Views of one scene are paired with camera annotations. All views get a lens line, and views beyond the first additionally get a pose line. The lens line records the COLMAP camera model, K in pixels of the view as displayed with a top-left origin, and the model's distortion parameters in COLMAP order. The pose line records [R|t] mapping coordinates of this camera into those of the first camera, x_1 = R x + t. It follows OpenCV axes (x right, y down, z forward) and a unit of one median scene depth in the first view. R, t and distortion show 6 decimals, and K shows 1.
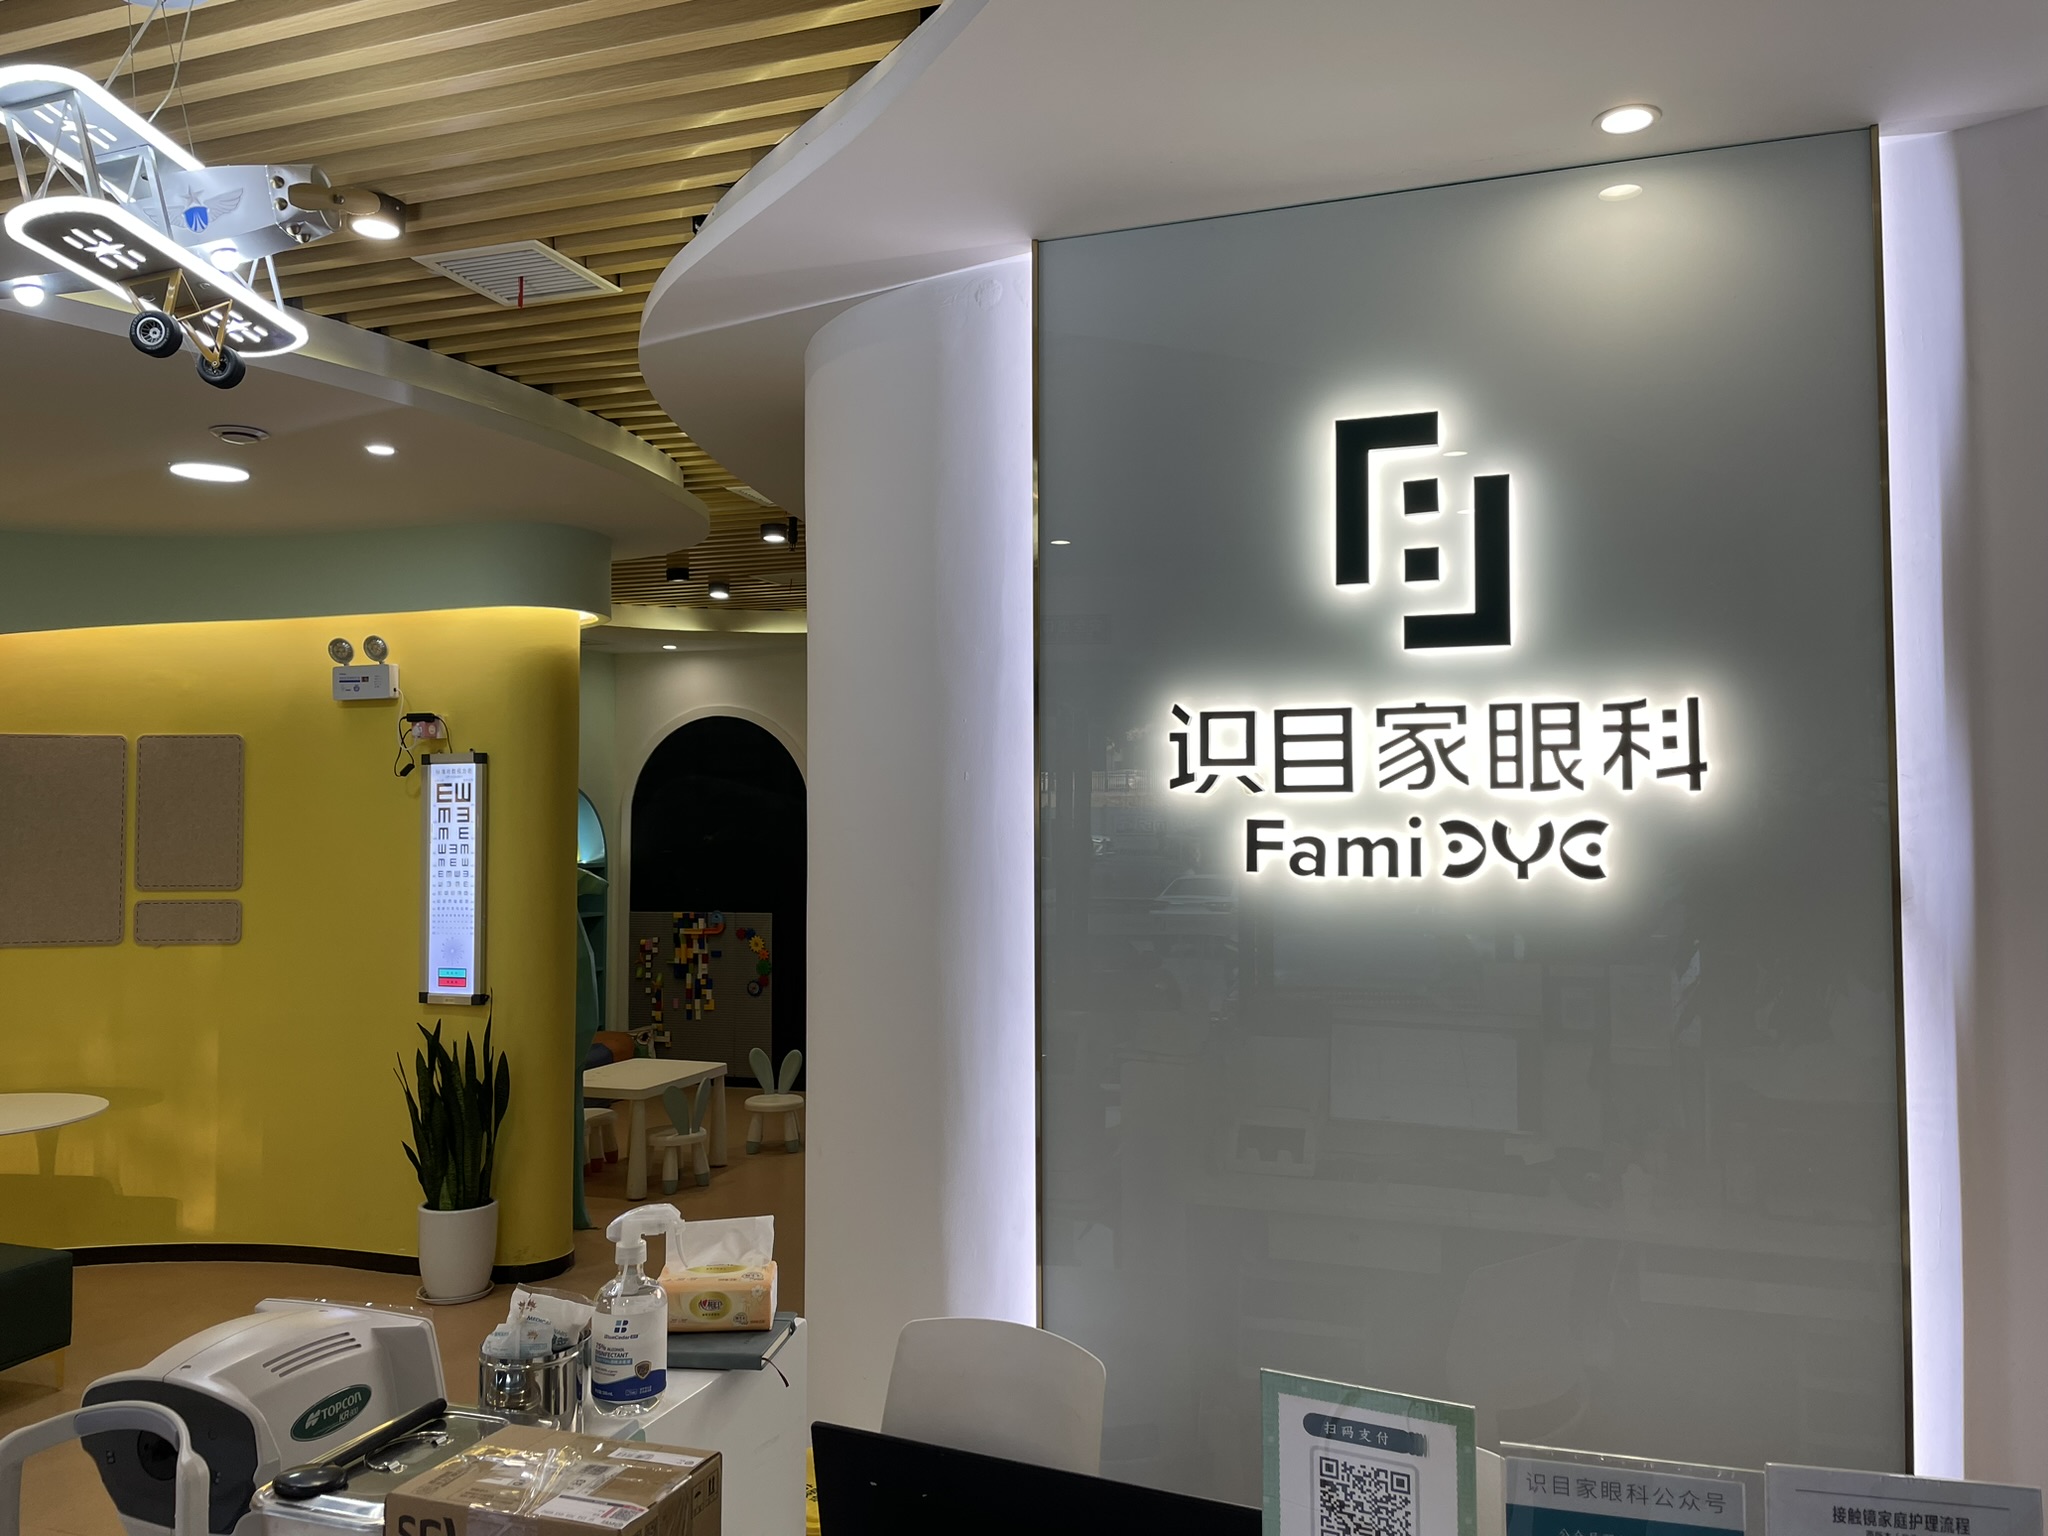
lens RADIAL K [[1533.2, 0, 1024.0], [0, 1533.2, 768.0], [0, 0, 1]] dist [0.022644, -0.000367]
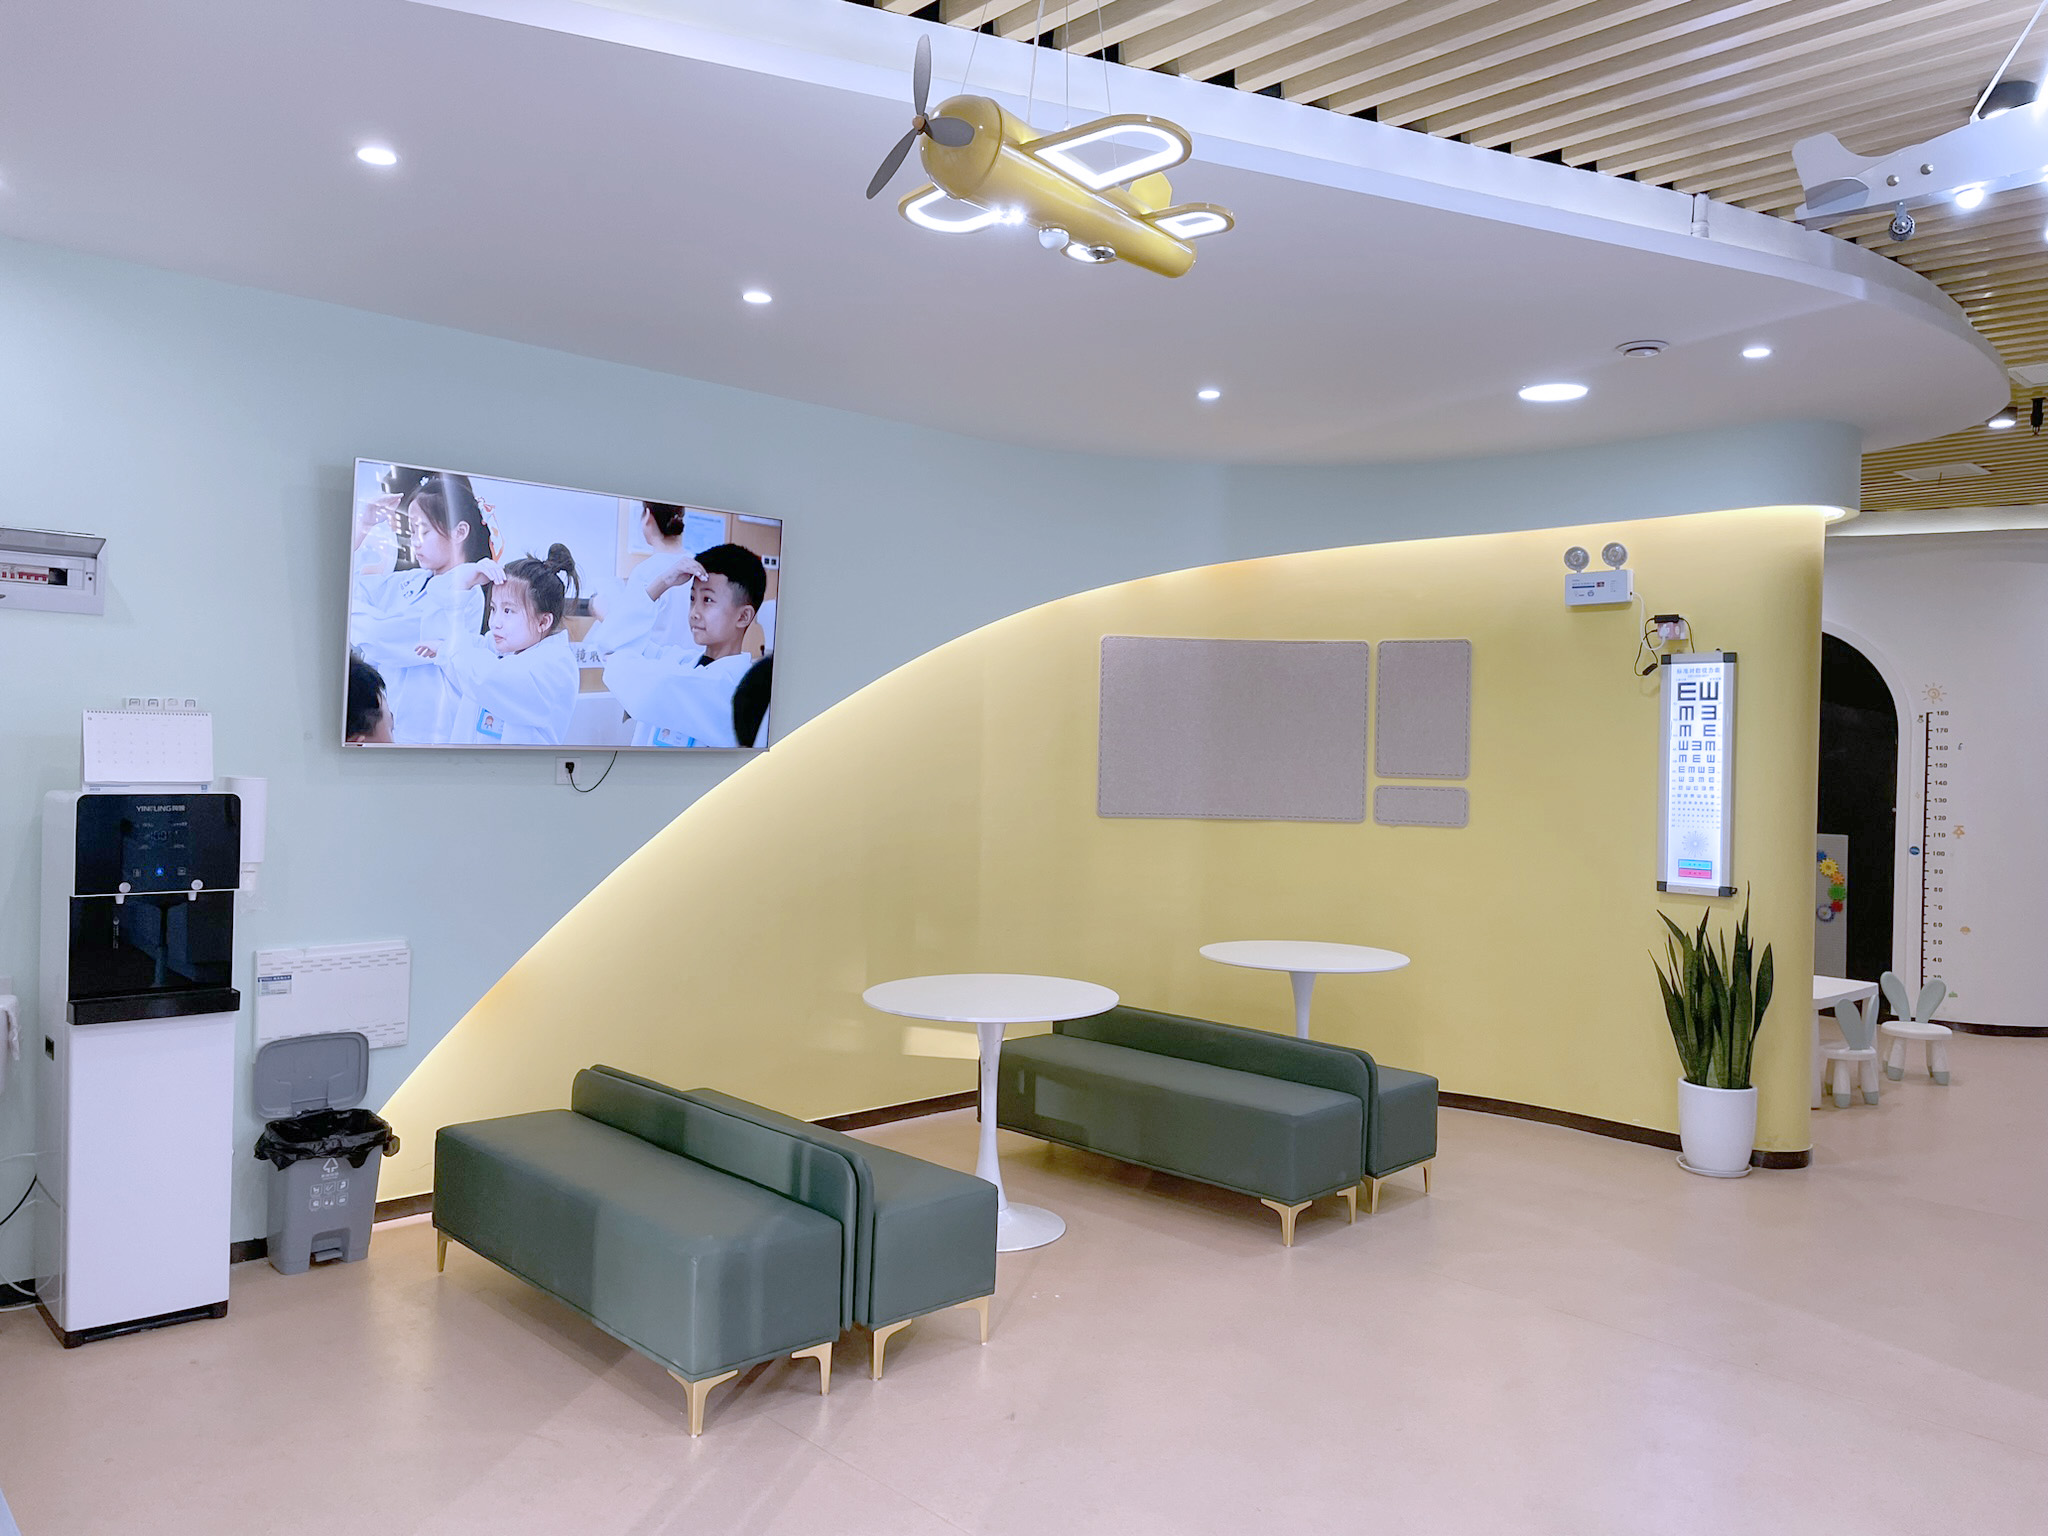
lens RADIAL K [[1533.2, 0, 1024.0], [0, 1533.2, 768.0], [0, 0, 1]] dist [0.022644, -0.000367]
pose [[0.877044, 0.029956, -0.479475, -0.334705], [-0.008378, 0.998856, 0.047081, 0.027956], [0.480337, -0.037275, 0.876292, -0.156874]]
